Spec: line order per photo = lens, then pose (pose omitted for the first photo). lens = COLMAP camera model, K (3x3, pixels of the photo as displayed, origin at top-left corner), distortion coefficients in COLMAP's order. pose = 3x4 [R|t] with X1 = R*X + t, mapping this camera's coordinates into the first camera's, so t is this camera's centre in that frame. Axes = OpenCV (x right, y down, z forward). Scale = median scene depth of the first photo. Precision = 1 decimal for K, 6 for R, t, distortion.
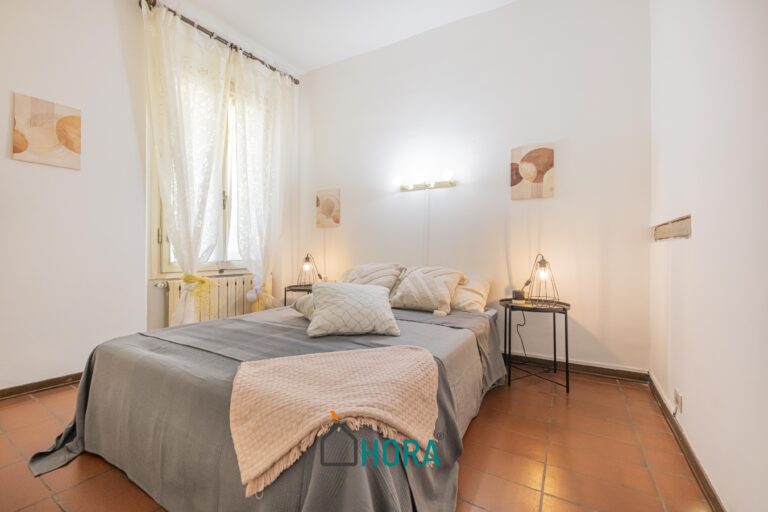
lens RADIAL K [[312.7, 0, 384.0], [0, 312.7, 256.0], [0, 0, 1]] dist [-0.000027, -0.000063]
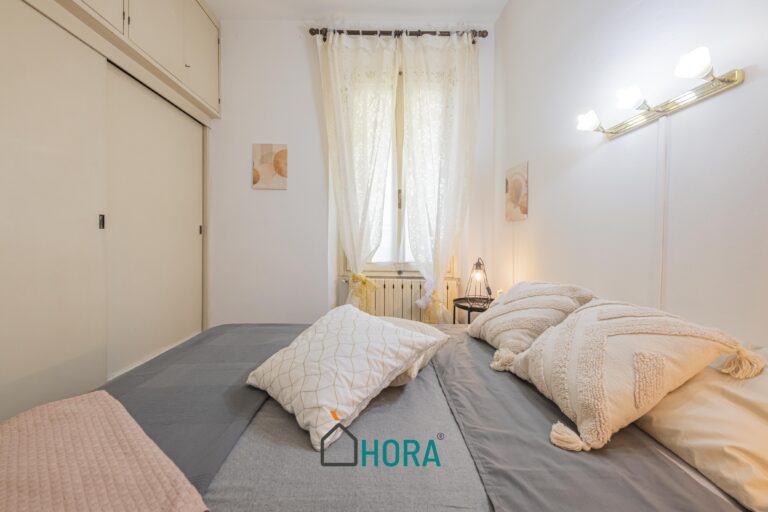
lens RADIAL K [[309.8, 0, 398.0], [0, 309.8, 249.0], [0, 0, 1]] dist [0.001497, -0.005561]
pose [[0.565257, 0.019506, -0.824684, 0.269698], [-0.026748, 0.999628, 0.005310, -0.029291], [0.824481, 0.019057, 0.565569, 0.452793]]
